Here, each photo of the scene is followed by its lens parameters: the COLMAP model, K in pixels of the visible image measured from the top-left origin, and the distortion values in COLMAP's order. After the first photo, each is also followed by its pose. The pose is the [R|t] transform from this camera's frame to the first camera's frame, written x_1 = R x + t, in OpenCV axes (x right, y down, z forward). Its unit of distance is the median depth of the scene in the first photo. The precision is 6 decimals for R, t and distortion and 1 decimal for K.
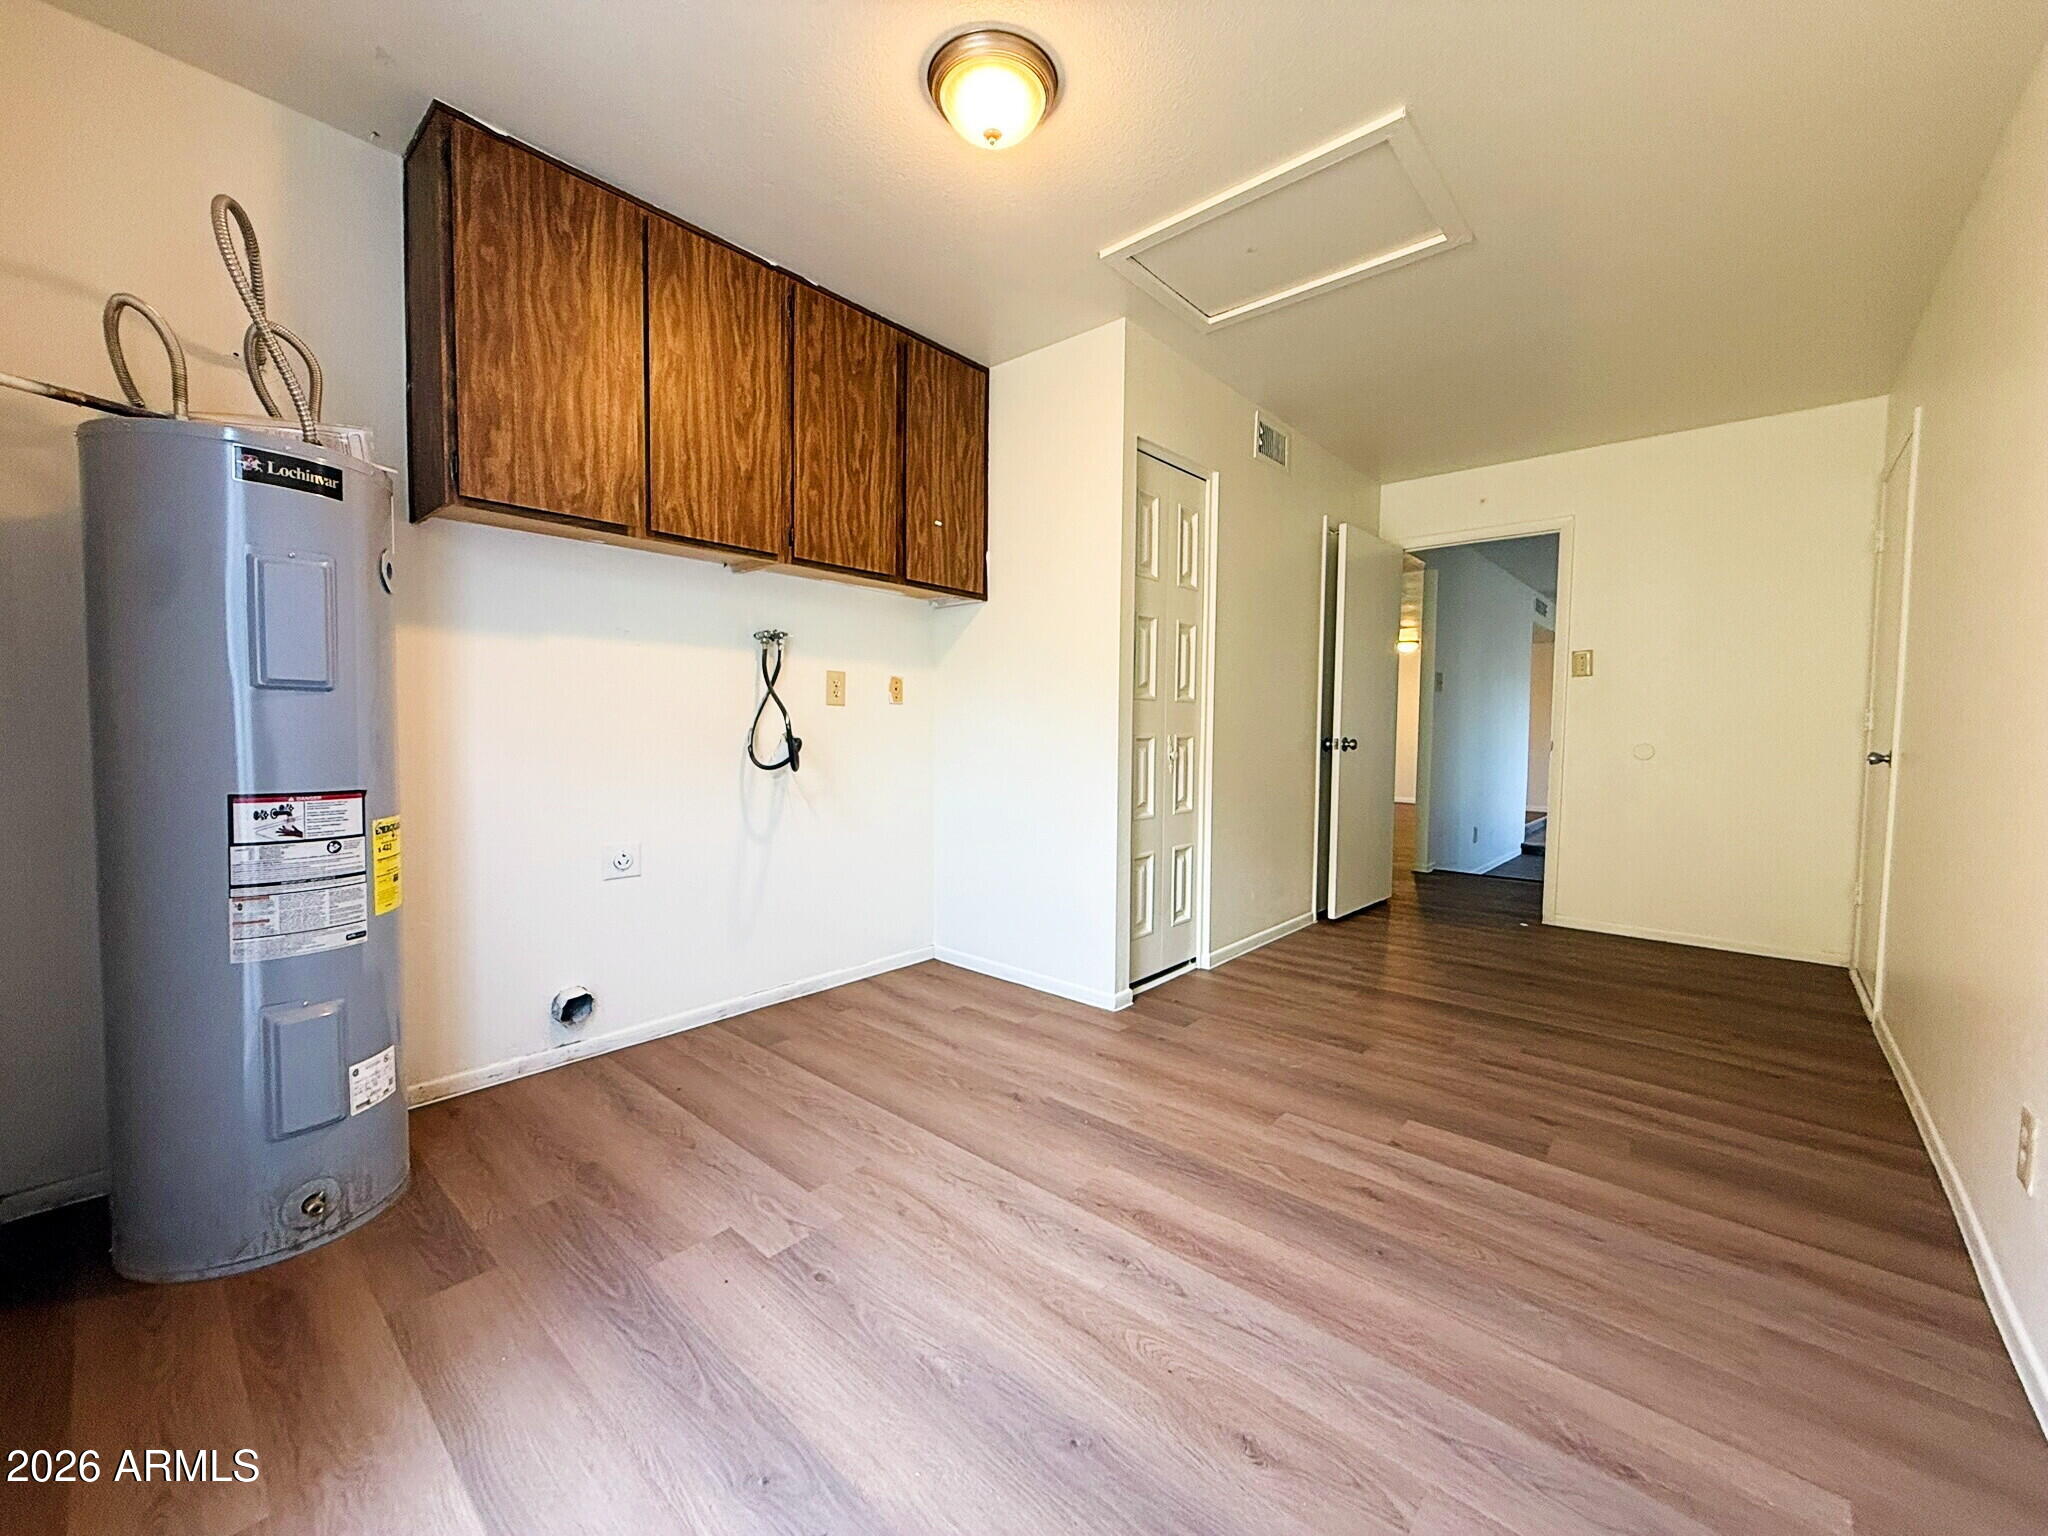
lens RADIAL K [[816.1, 0, 1025.5], [0, 816.1, 762.9], [0, 0, 1]] dist [0.000353, -0.000108]
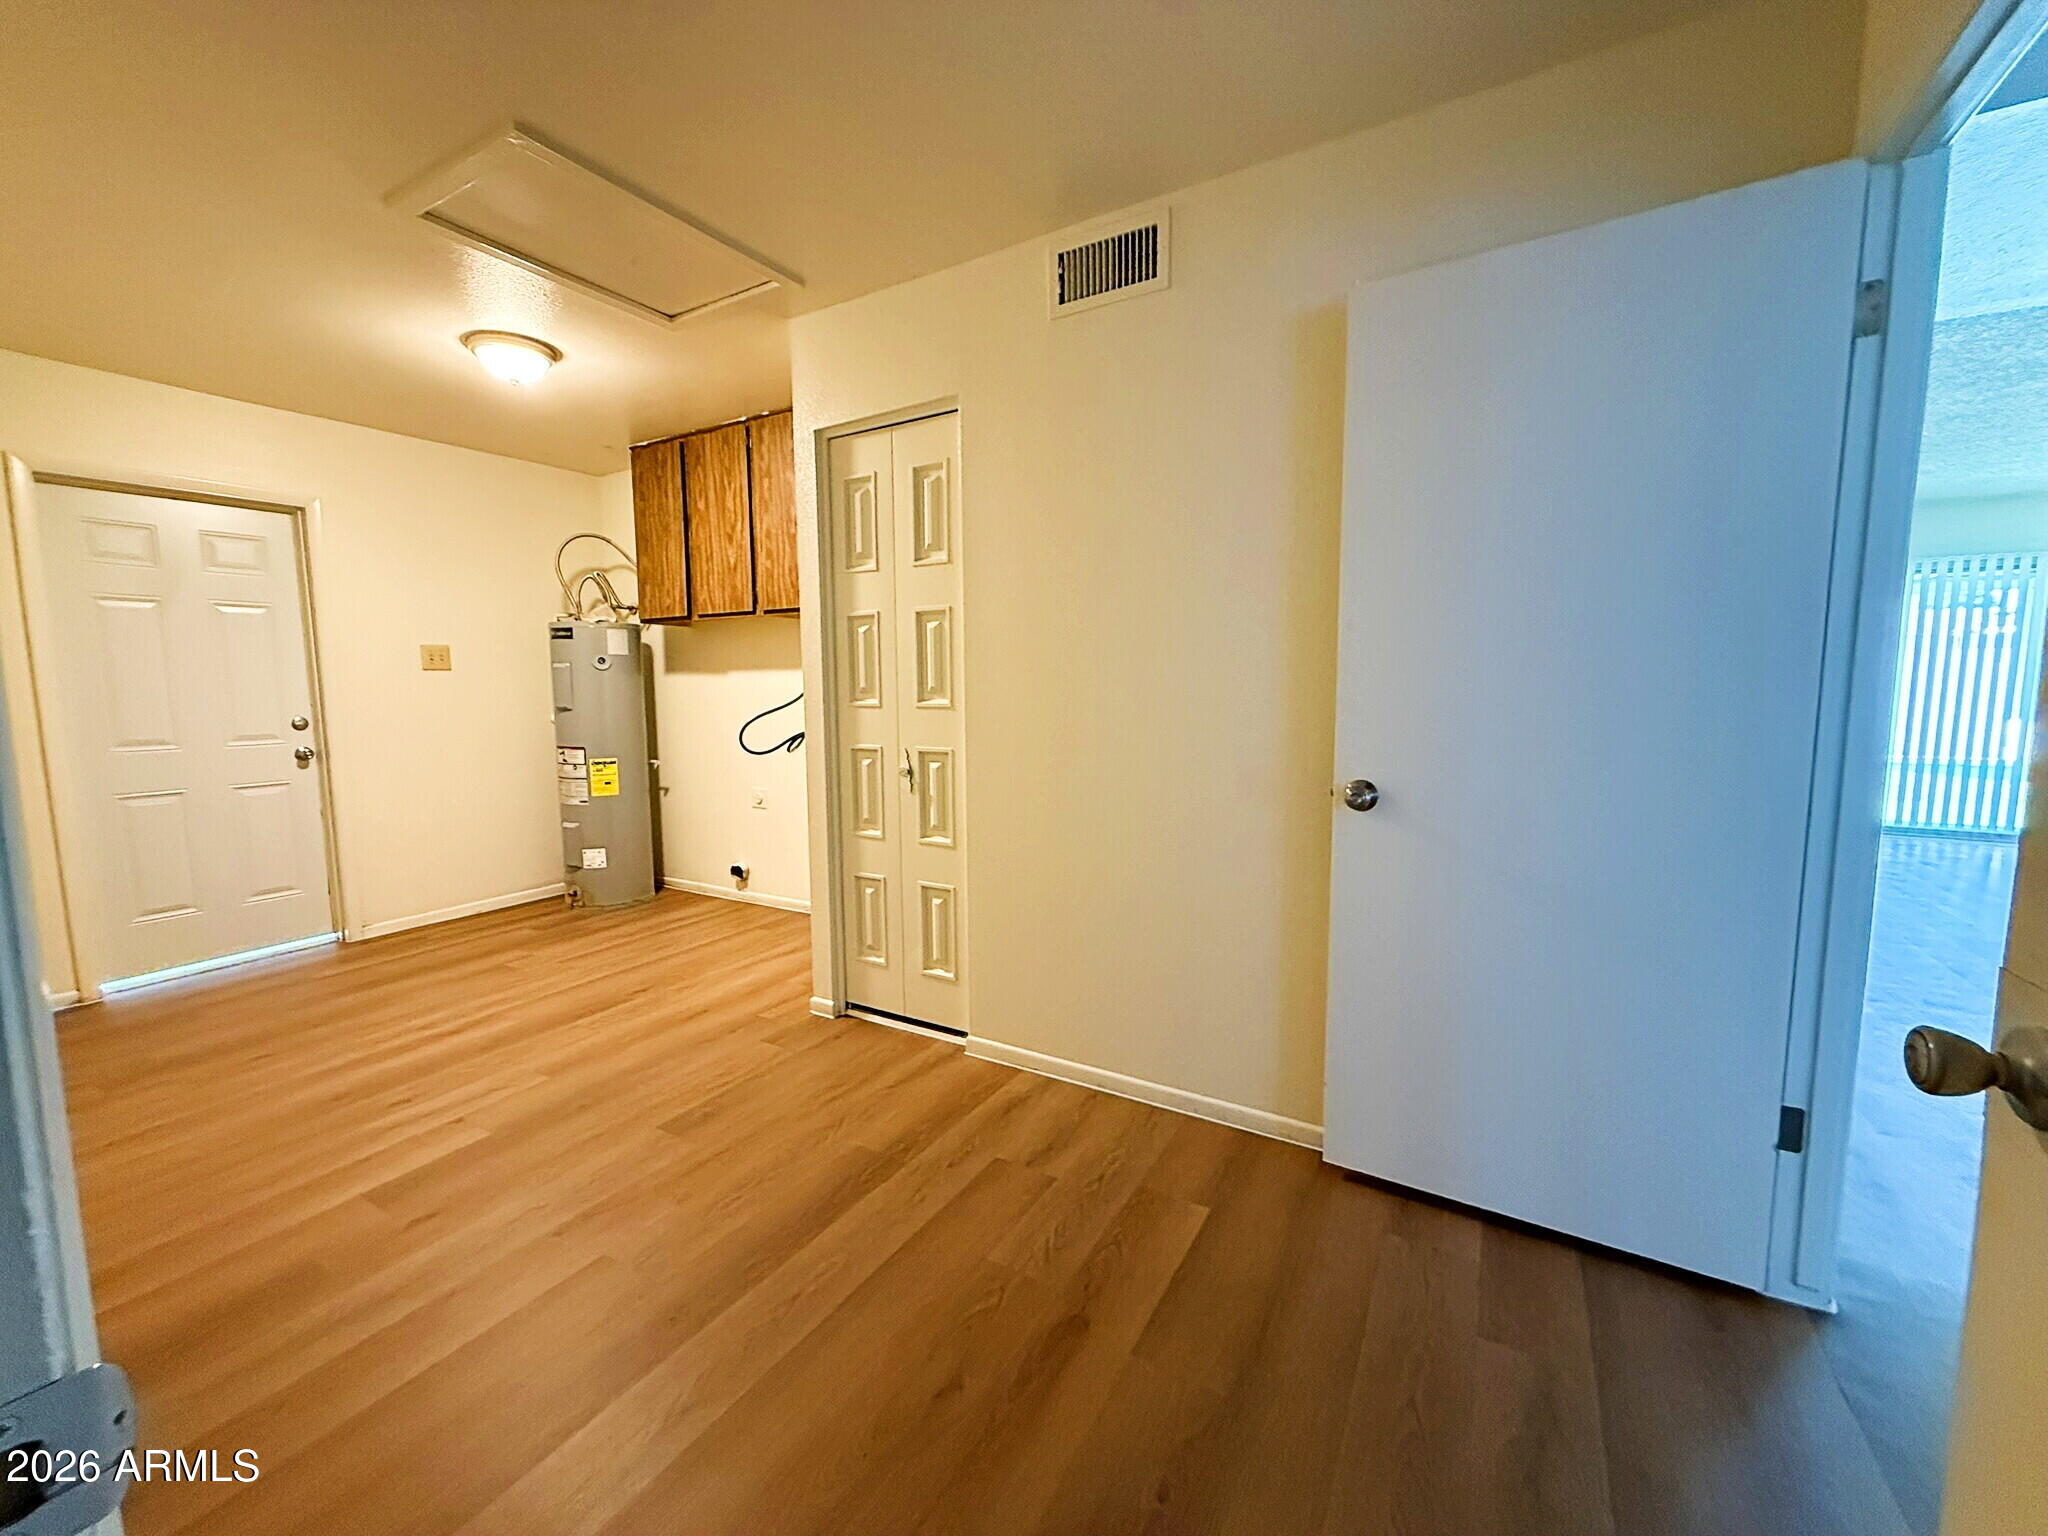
lens RADIAL K [[816.1, 0, 1023.7], [0, 816.1, 772.9], [0, 0, 1]] dist [0.000353, -0.000108]
pose [[0.182052, 0.094138, -0.978772, 1.421022], [-0.037800, 0.995341, 0.088700, -0.120021], [0.982562, 0.020850, 0.184762, 1.333648]]
